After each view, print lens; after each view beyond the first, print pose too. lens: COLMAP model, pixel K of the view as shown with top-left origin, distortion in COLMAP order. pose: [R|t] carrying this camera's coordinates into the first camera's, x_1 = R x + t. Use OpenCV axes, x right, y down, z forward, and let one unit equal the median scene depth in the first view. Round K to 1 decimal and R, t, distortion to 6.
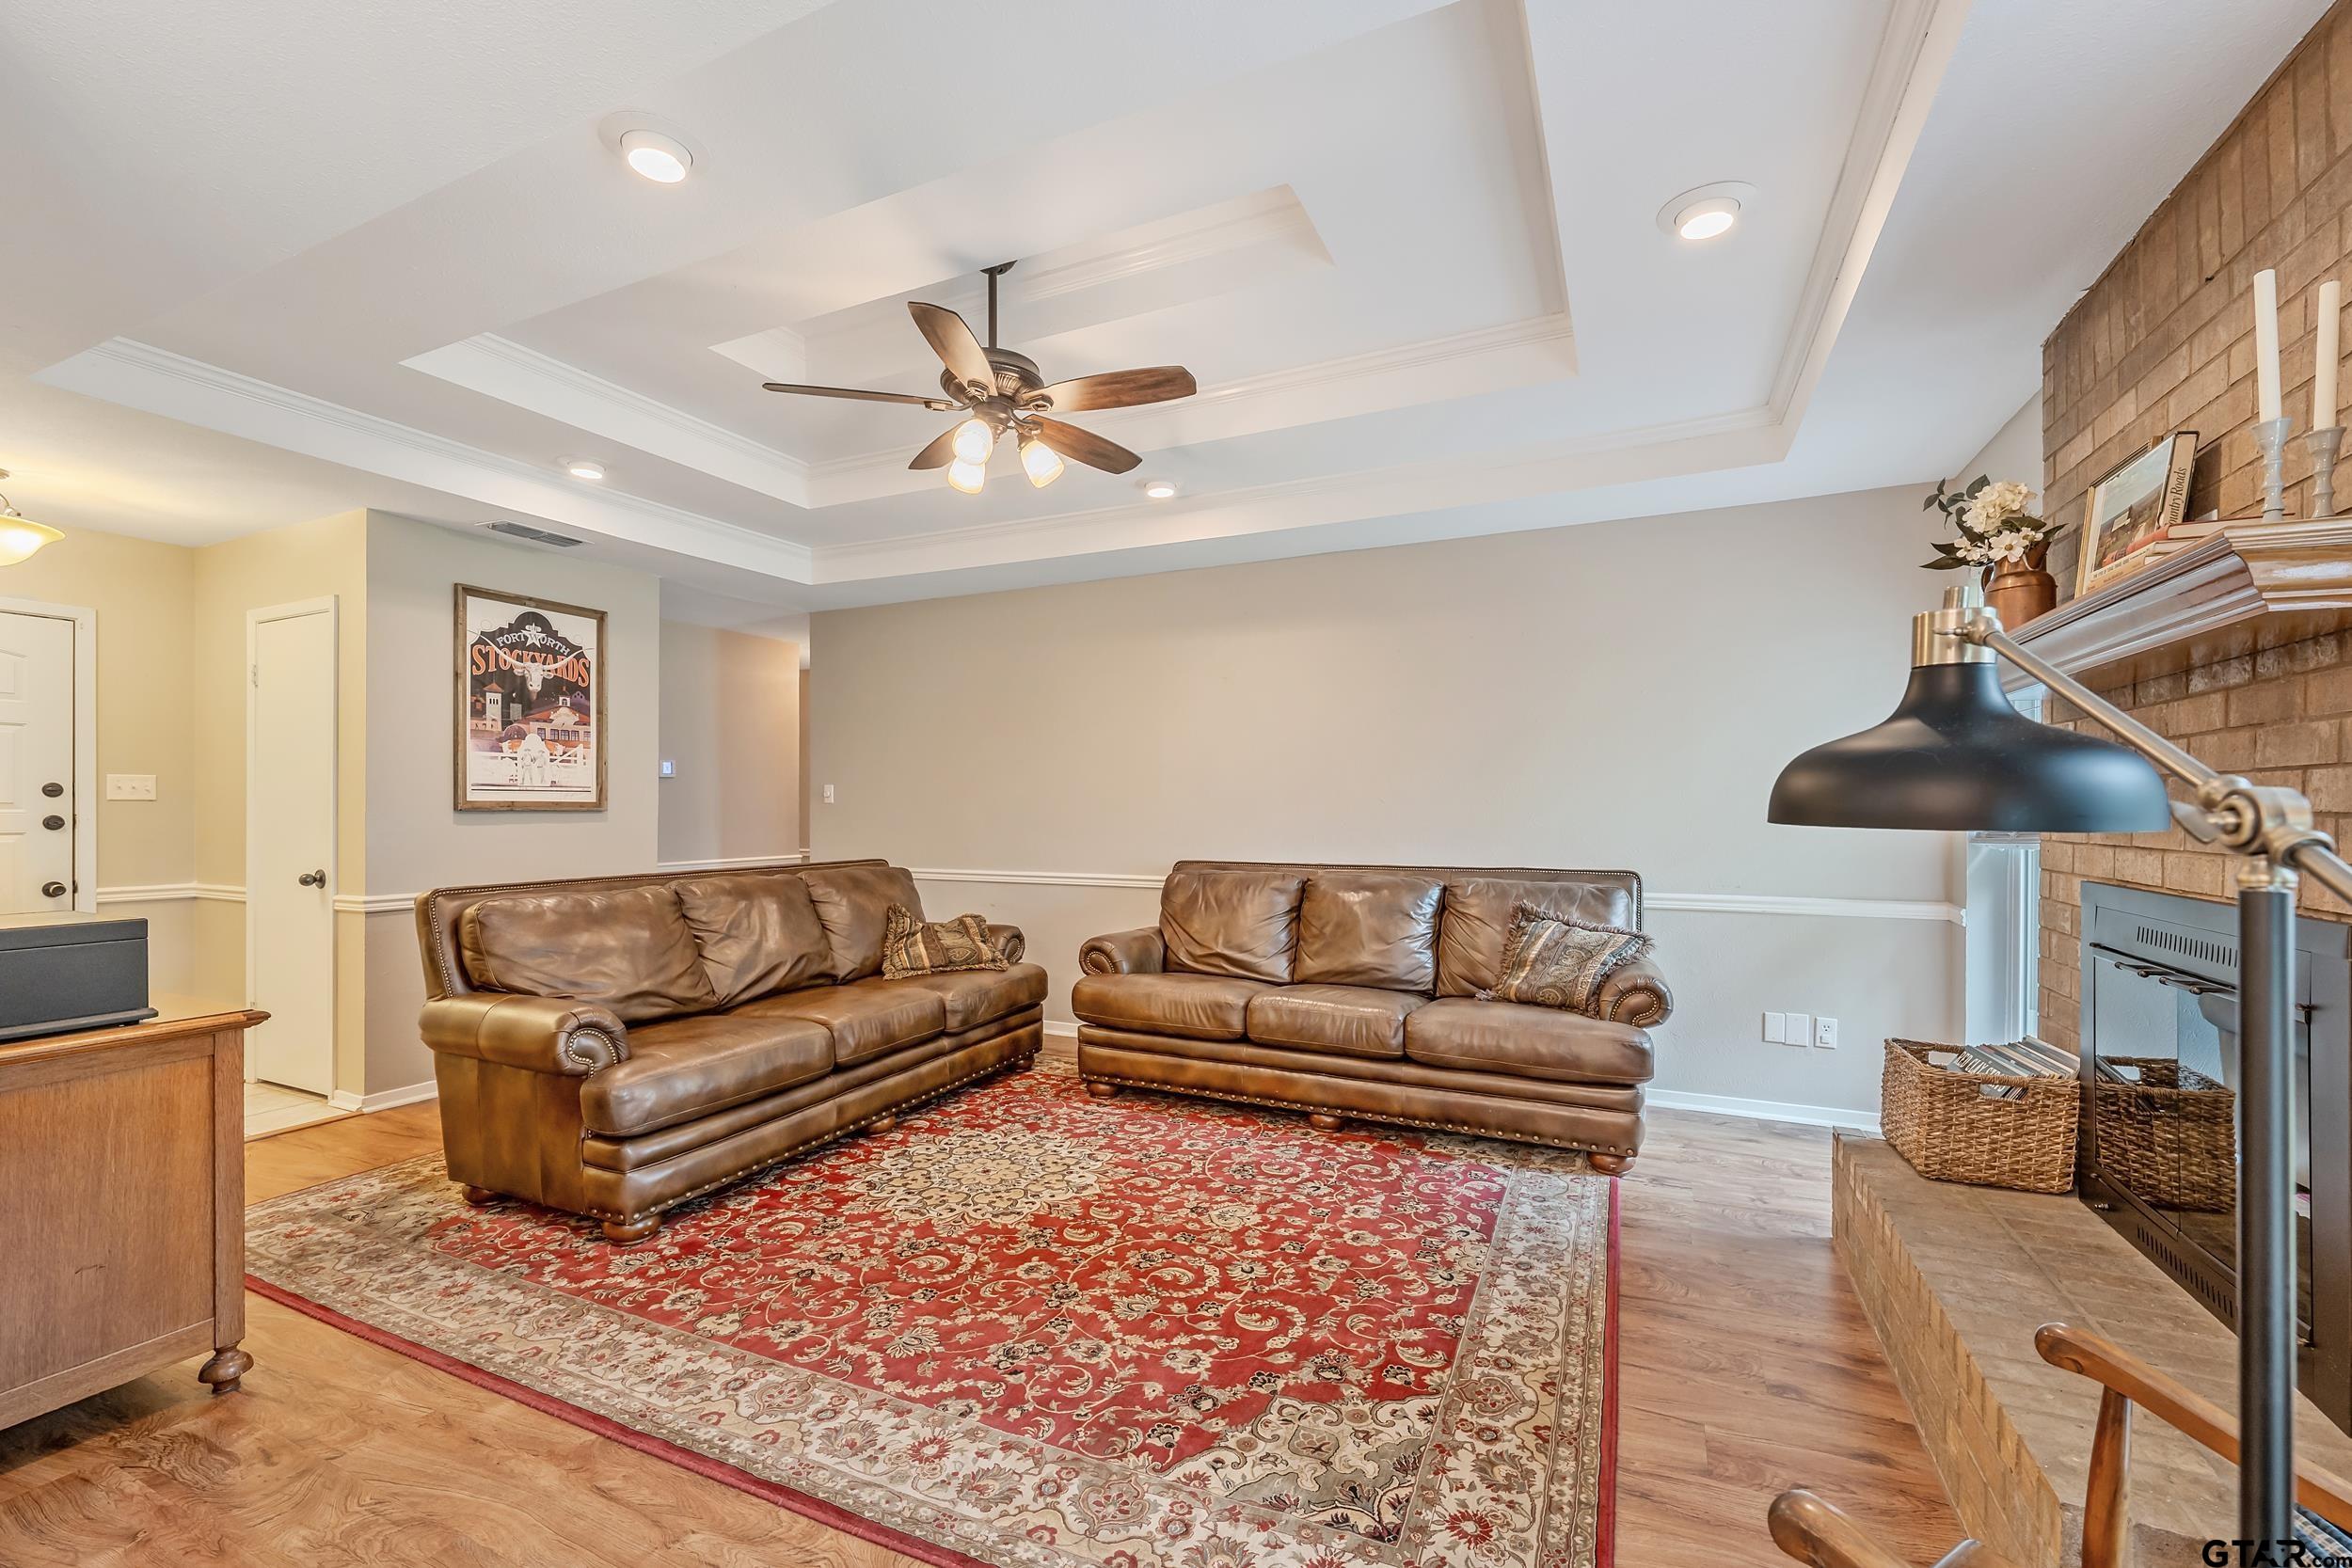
lens RADIAL K [[988.4, 0, 1174.7], [0, 988.4, 819.8], [0, 0, 1]] dist [-0.003180, -0.000295]
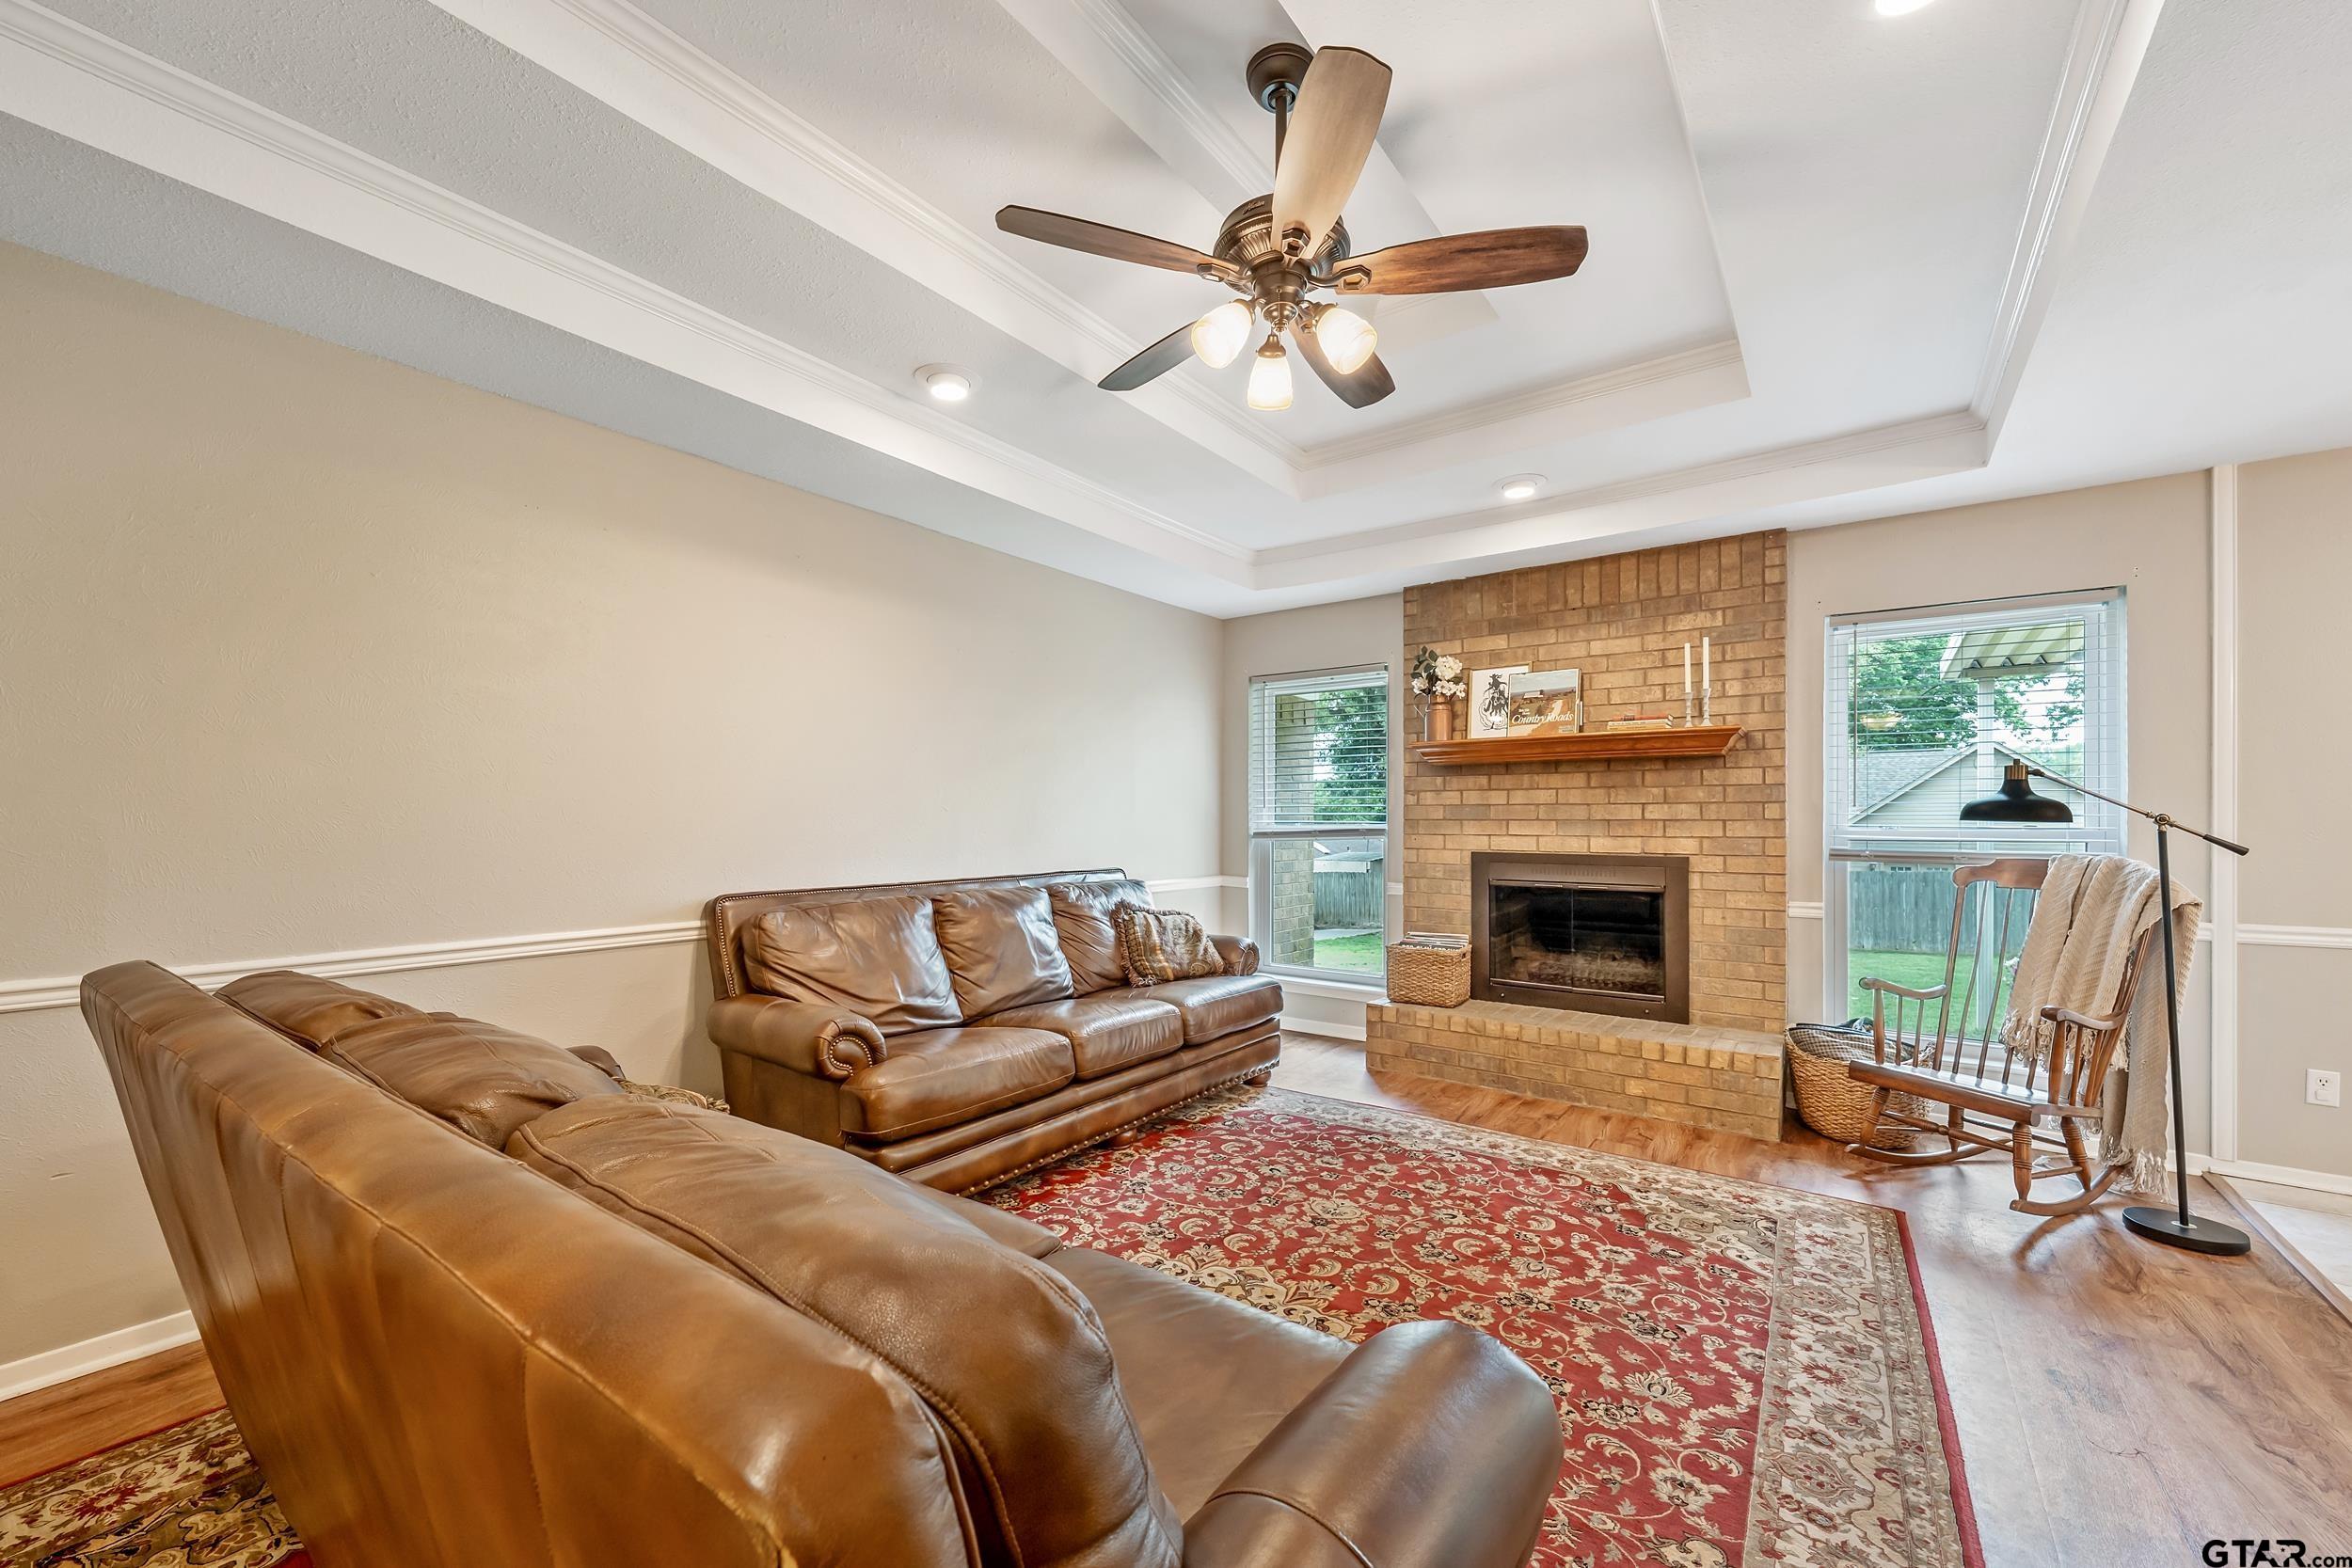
lens RADIAL K [[915.9, 0, 1177.2], [0, 915.9, 822.0], [0, 0, 1]] dist [-0.001519, -0.000291]
pose [[0.190398, -0.003899, 0.981699, -0.963823], [0.009922, 0.999949, 0.002047, -0.010242], [-0.981657, 0.009351, 0.190427, 1.026934]]
